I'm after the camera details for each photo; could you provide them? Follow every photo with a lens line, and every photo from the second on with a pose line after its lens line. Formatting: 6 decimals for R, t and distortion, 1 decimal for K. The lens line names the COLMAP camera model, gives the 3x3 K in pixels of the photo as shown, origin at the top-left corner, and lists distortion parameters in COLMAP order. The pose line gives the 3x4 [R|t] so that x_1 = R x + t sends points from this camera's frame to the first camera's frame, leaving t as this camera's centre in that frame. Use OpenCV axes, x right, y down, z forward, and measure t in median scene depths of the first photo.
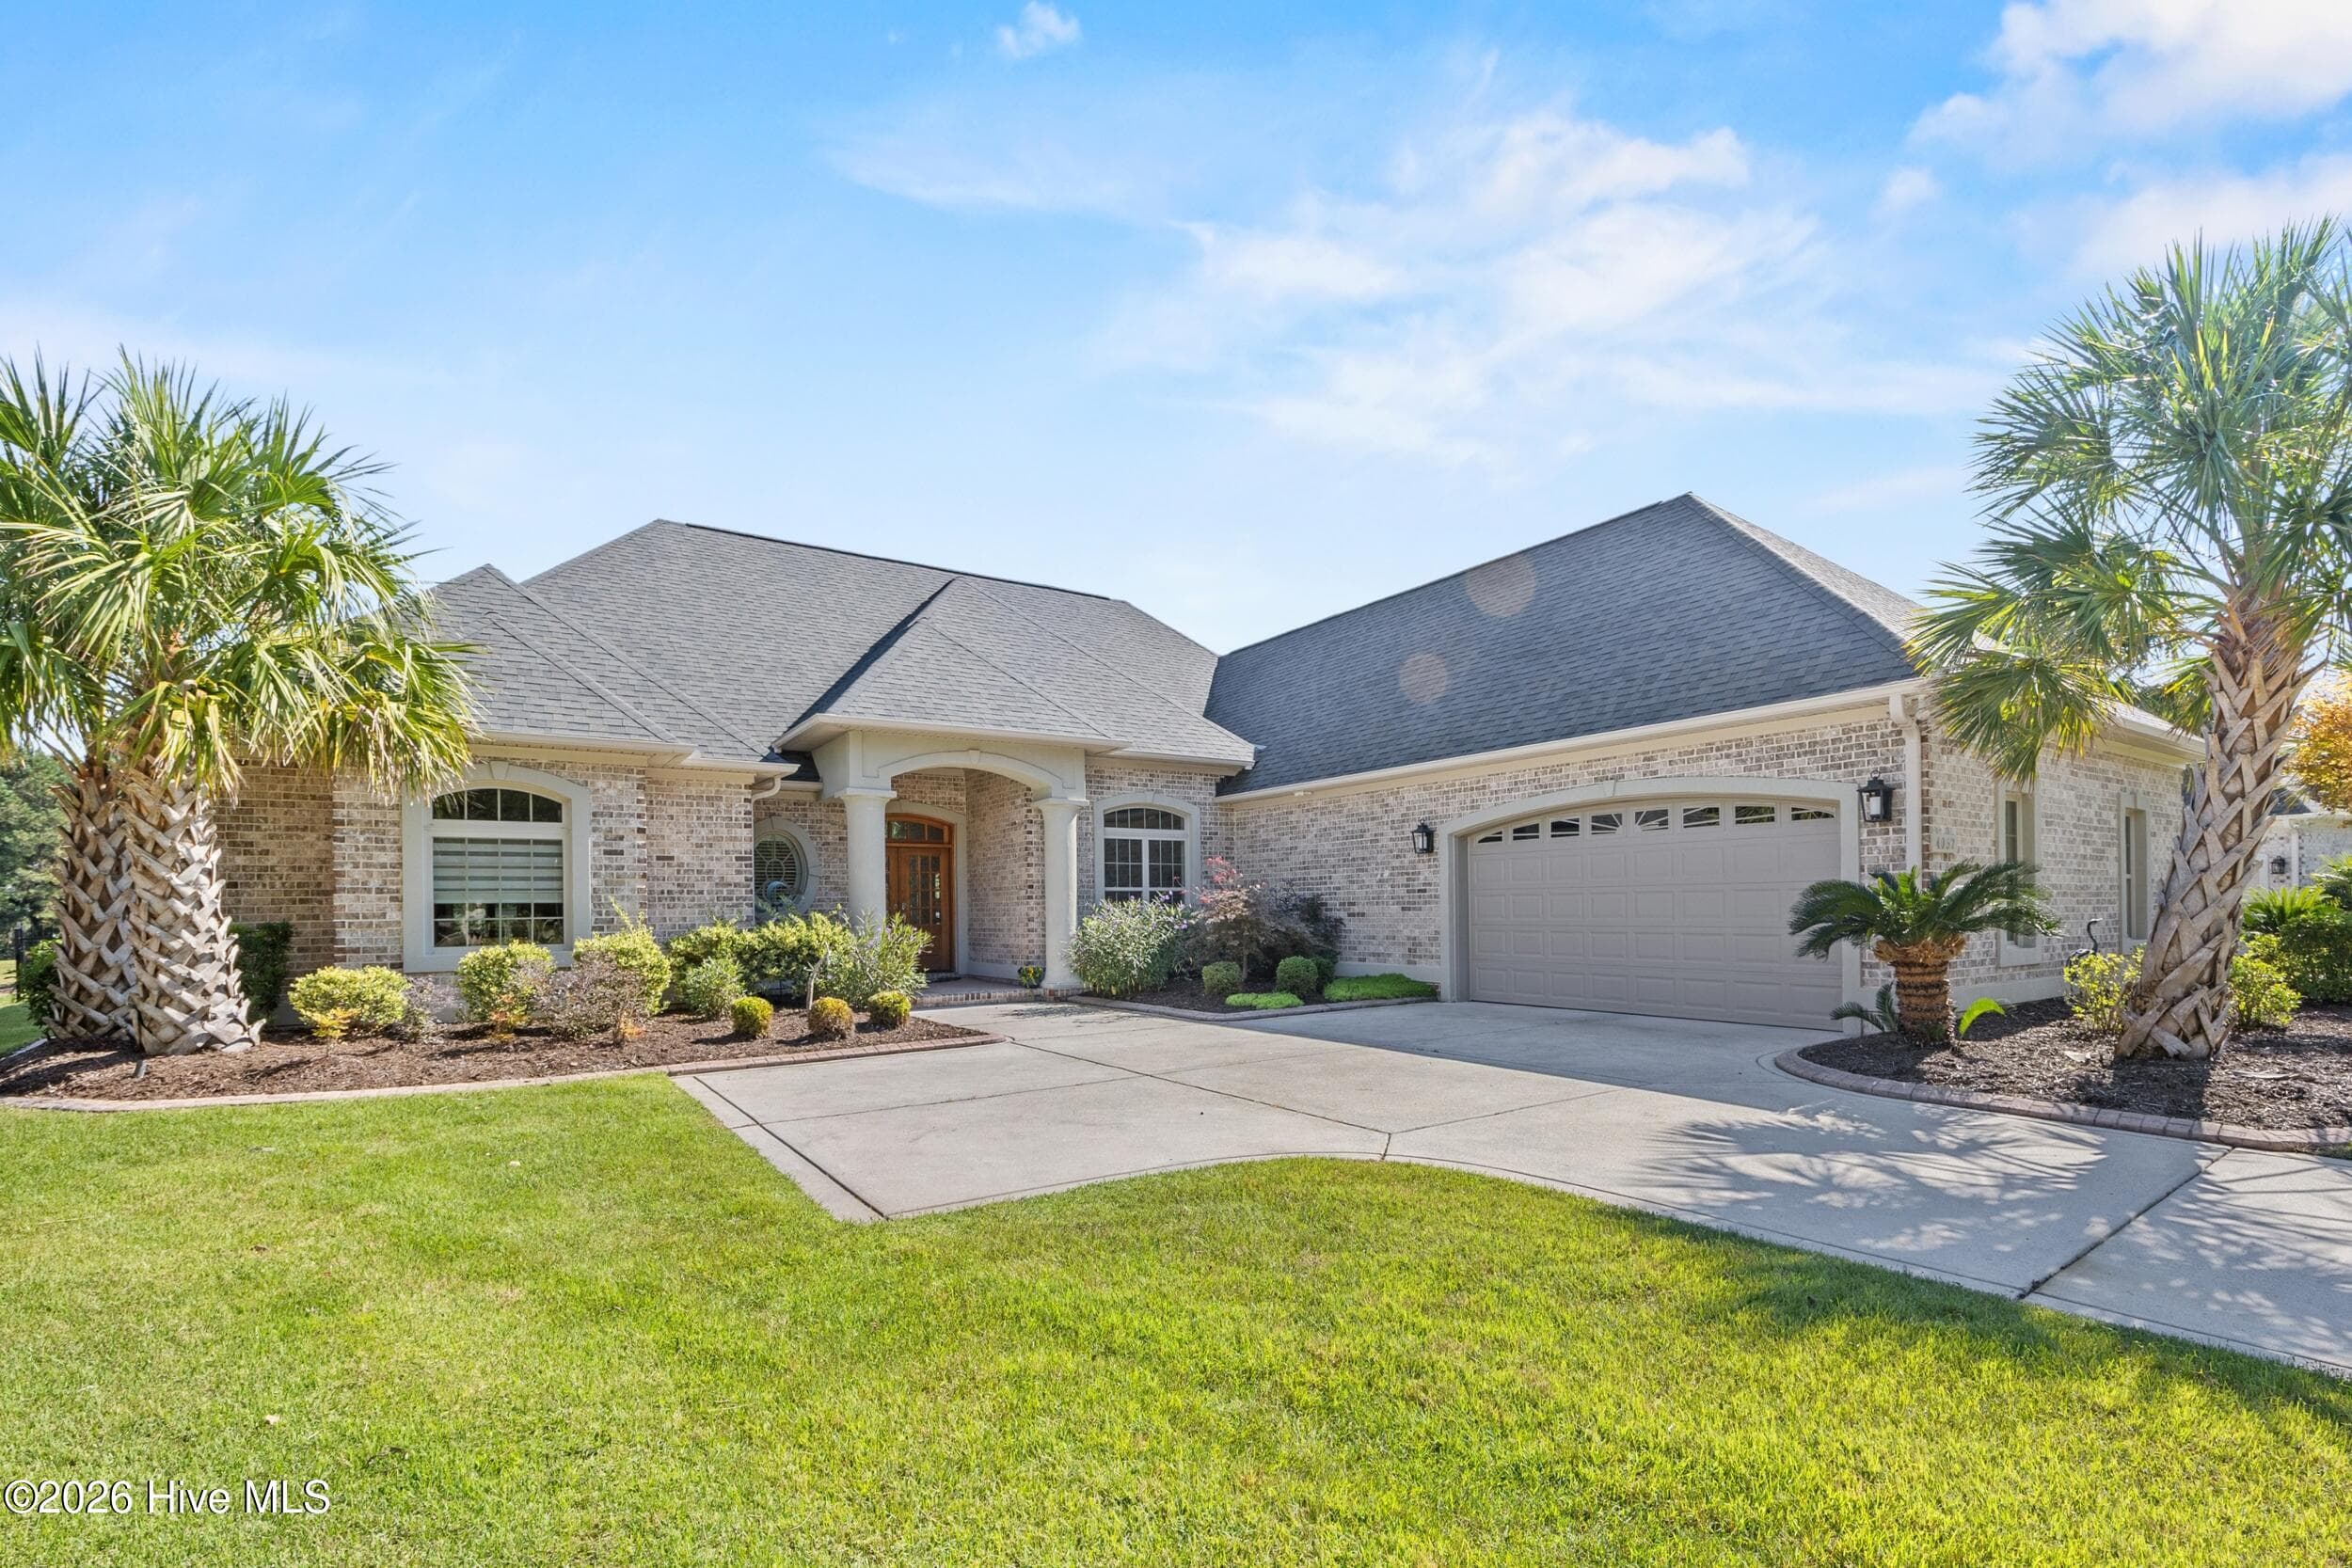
lens RADIAL K [[1055.8, 0, 1218.6], [0, 1055.8, 901.4], [0, 0, 1]] dist [0.001914, -0.000521]
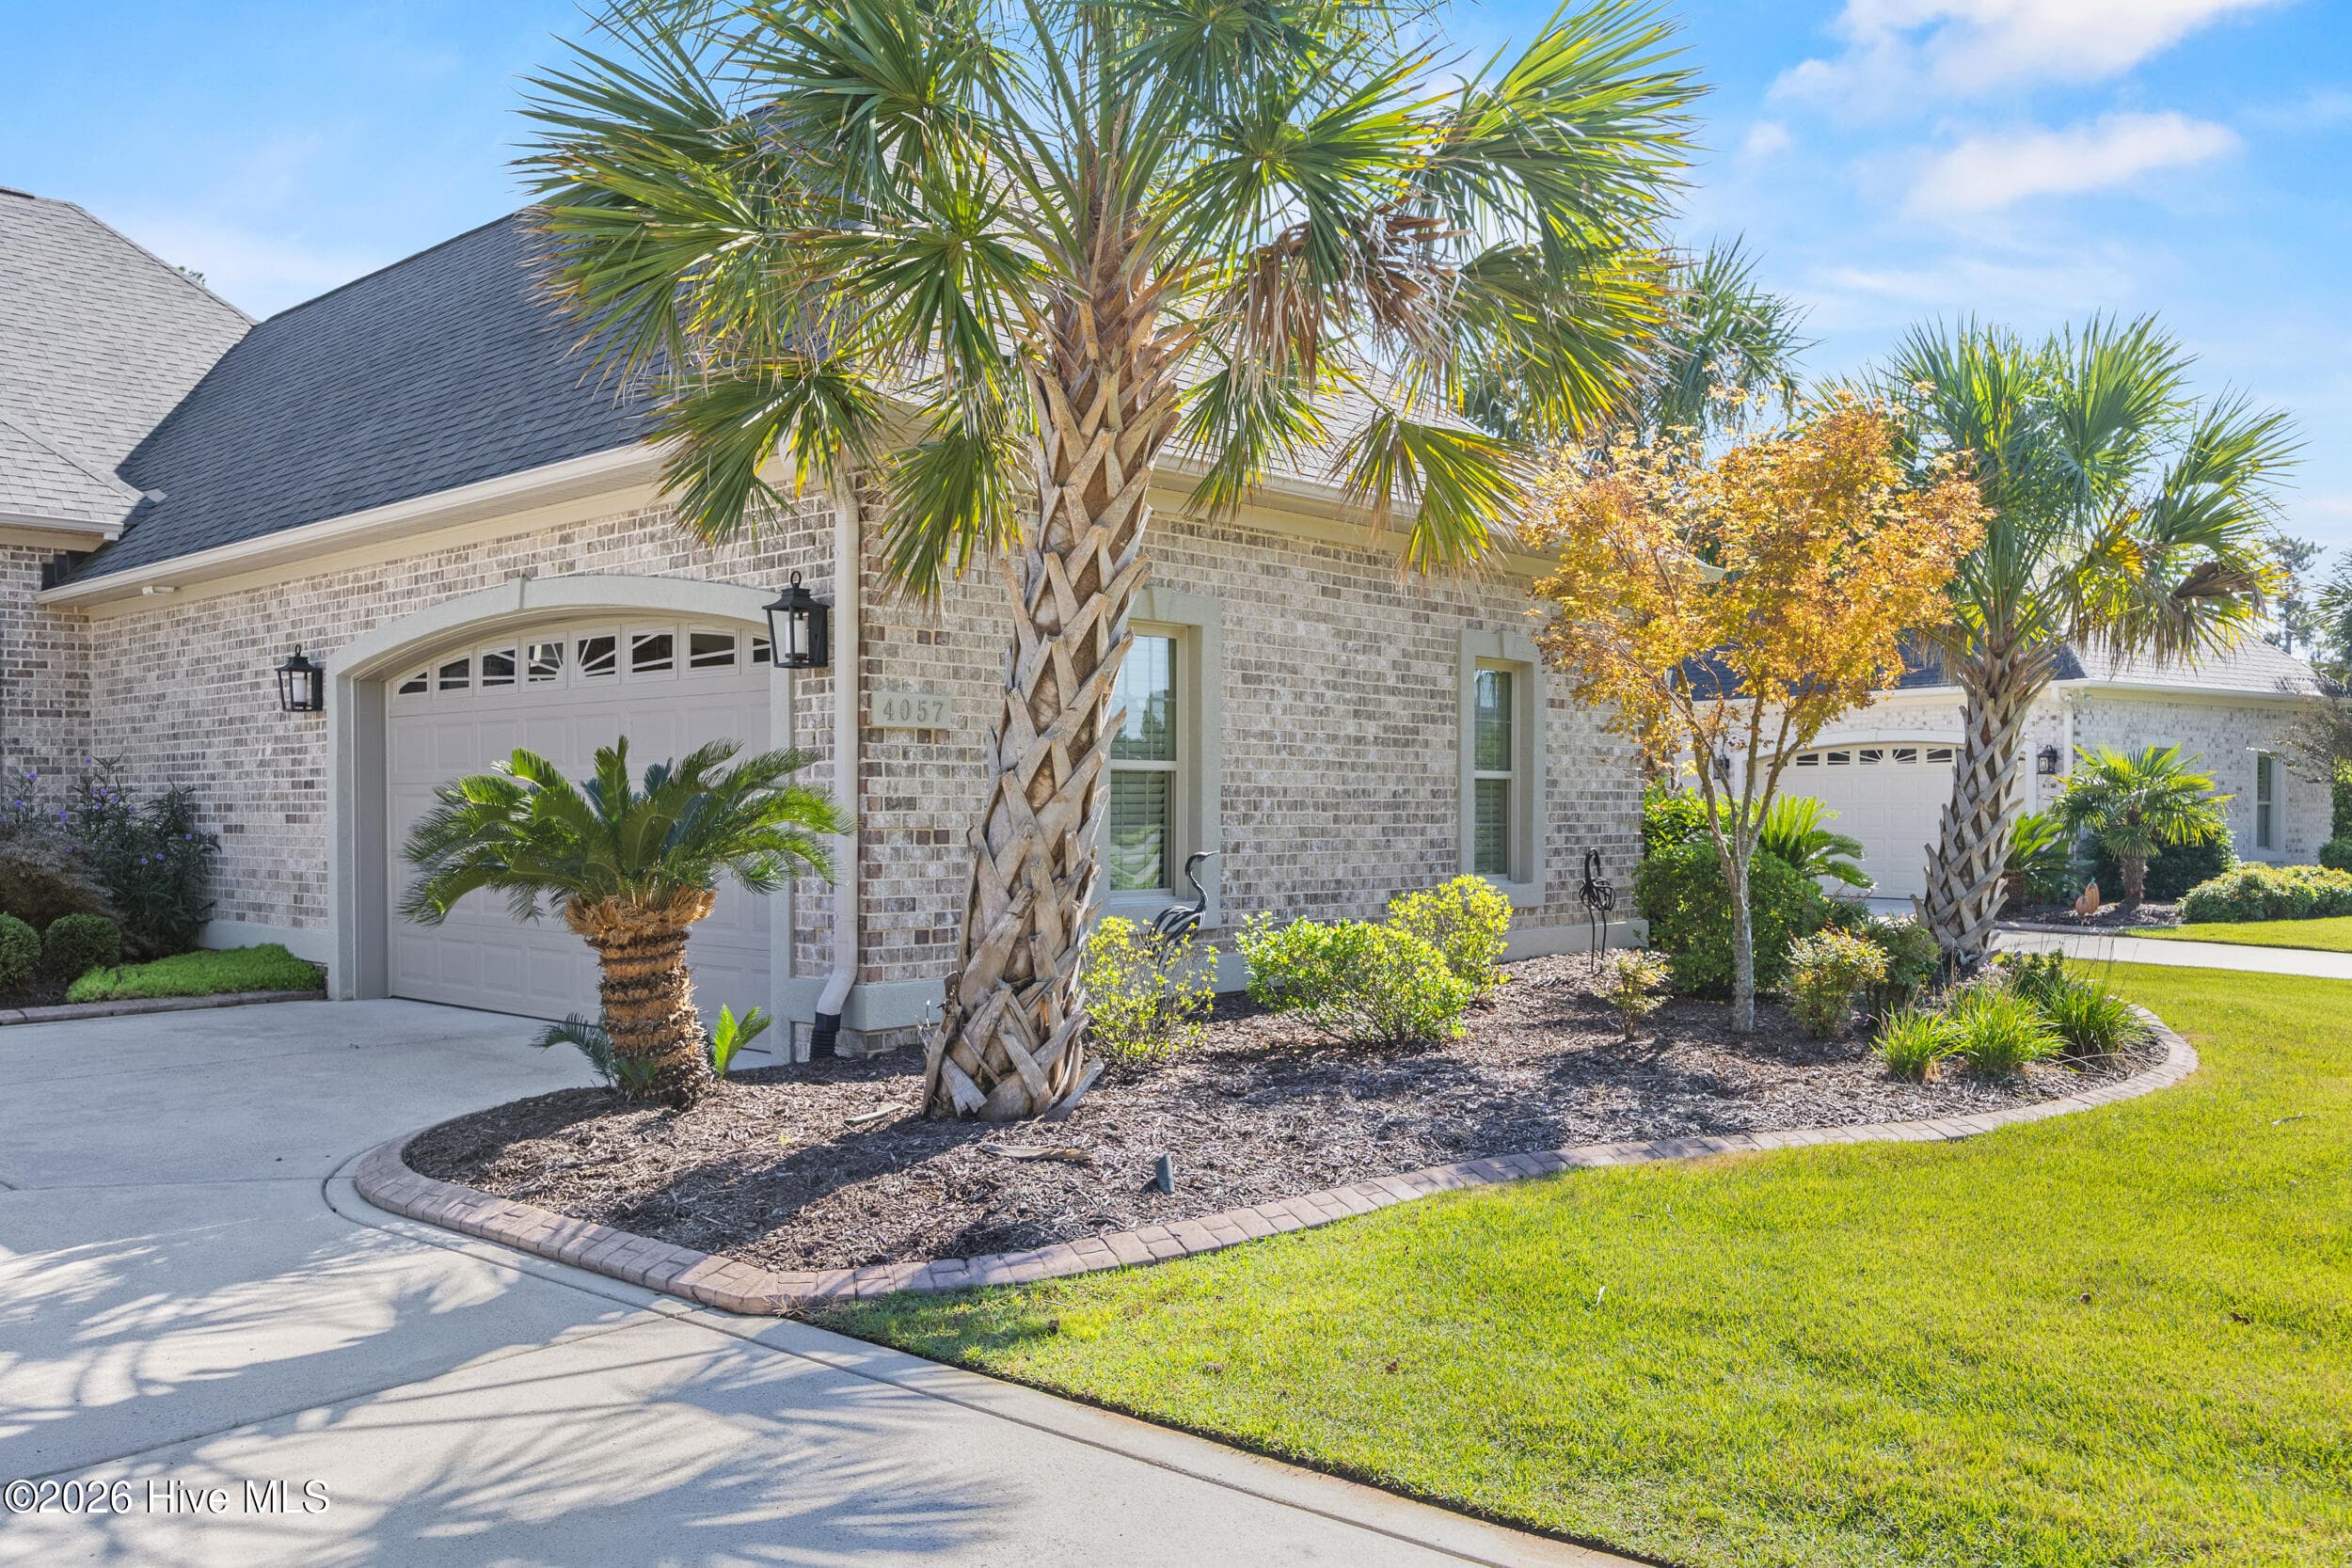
lens RADIAL K [[1853.9, 0, 1120.2], [0, 1853.9, 825.2], [0, 0, 1]] dist [-0.002772, -0.002802]
pose [[0.977748, 0.007563, 0.209647, 0.516293], [-0.010765, 0.999842, 0.014137, -0.009222], [-0.209507, -0.016079, 0.977675, 0.041477]]
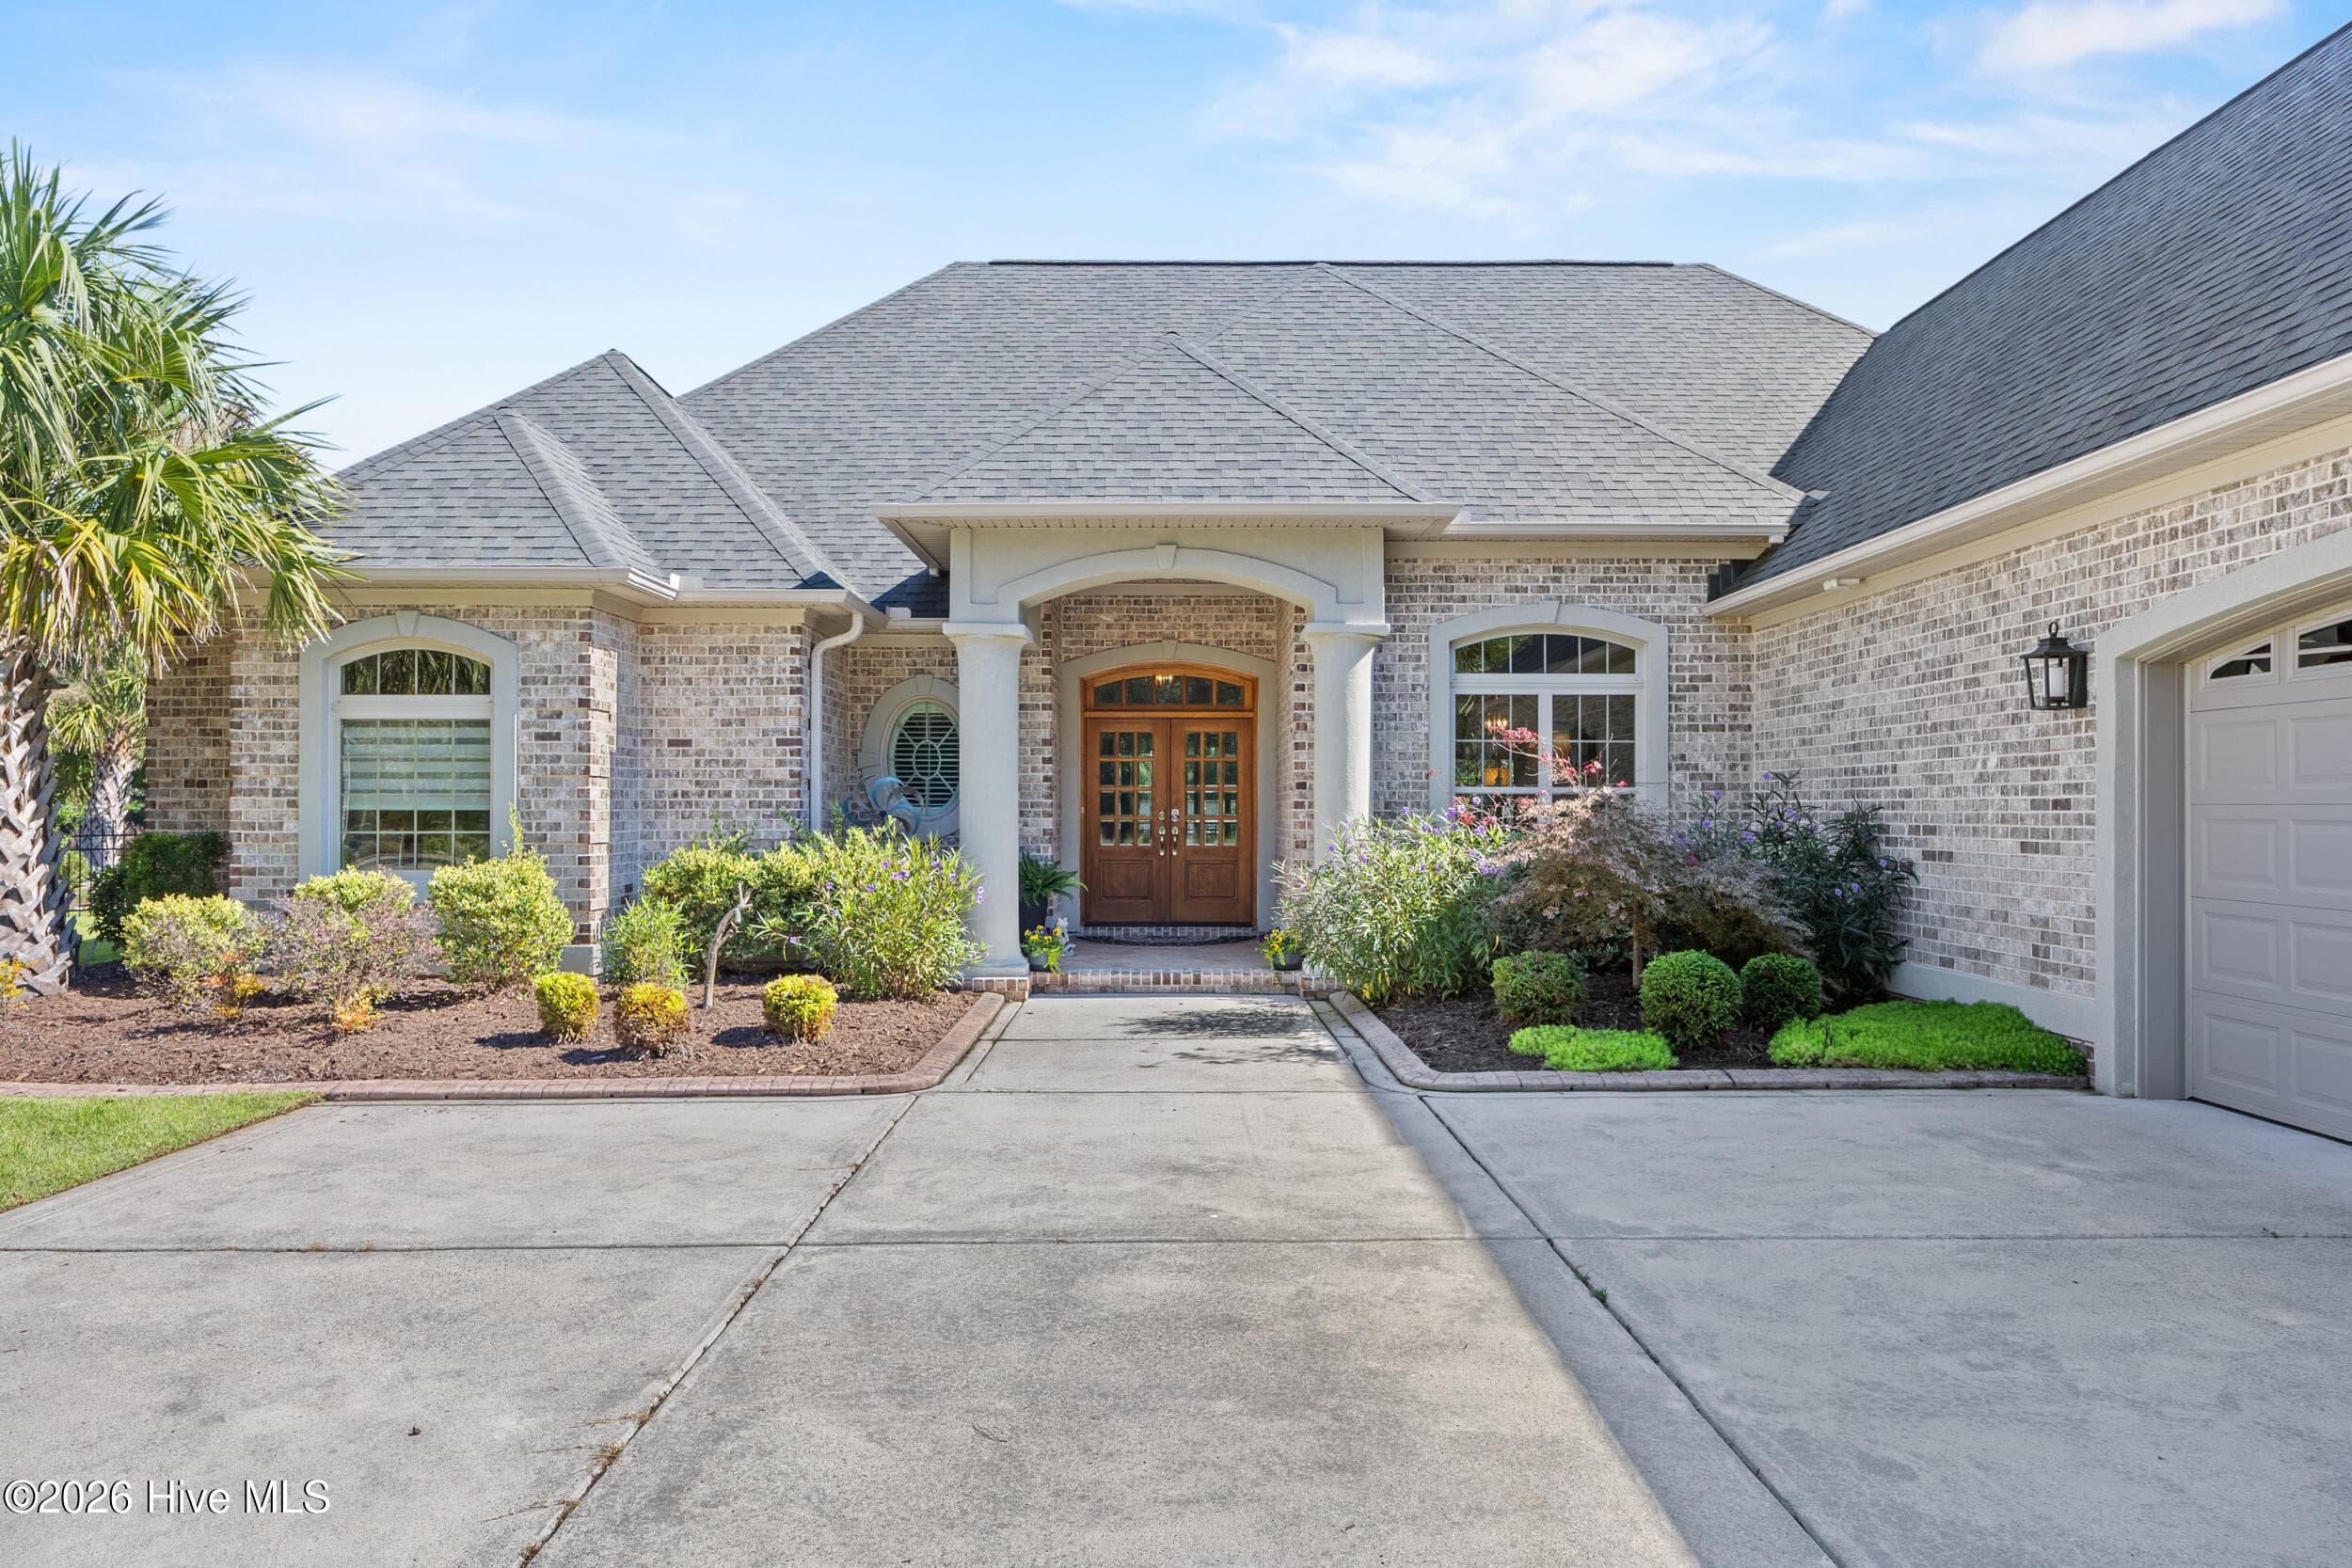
lens RADIAL K [[1504.0, 0, 1183.3], [0, 1504.0, 802.4], [0, 0, 1]] dist [-0.010568, 0.002924]
pose [[0.823603, 0.011781, -0.567045, 0.317767], [-0.008587, 0.999929, 0.008302, -0.016347], [0.567102, -0.001968, 0.823645, 0.460467]]
